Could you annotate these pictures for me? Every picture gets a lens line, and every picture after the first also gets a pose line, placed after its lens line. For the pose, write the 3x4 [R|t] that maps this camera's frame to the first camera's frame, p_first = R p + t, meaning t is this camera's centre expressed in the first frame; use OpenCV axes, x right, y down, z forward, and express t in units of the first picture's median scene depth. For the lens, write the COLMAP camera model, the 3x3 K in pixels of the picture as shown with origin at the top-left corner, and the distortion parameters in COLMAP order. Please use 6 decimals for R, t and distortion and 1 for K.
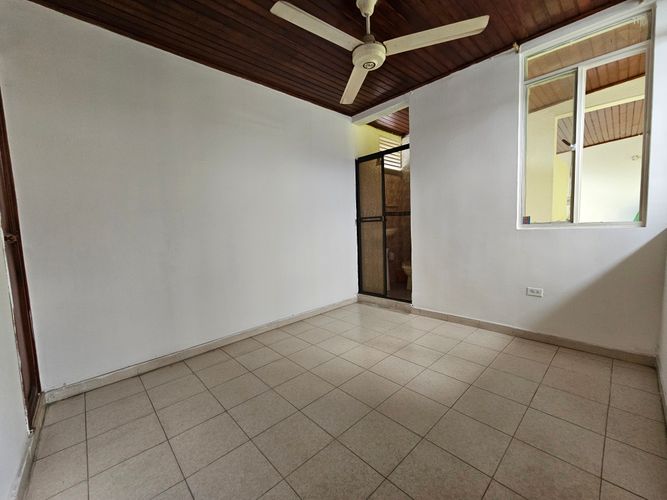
lens RADIAL K [[274.1, 0, 333.7], [0, 274.1, 251.1], [0, 0, 1]] dist [-0.000733, -0.000095]
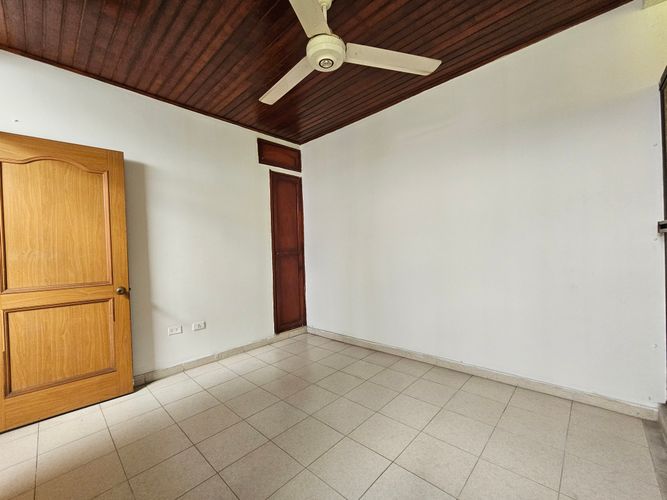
lens RADIAL K [[274.1, 0, 333.7], [0, 274.1, 248.5], [0, 0, 1]] dist [-0.000733, -0.000095]
pose [[0.066971, 0.021833, -0.997516, 0.704917], [-0.063003, 0.997858, 0.017611, -0.086226], [0.995764, 0.061667, 0.068203, 0.701943]]
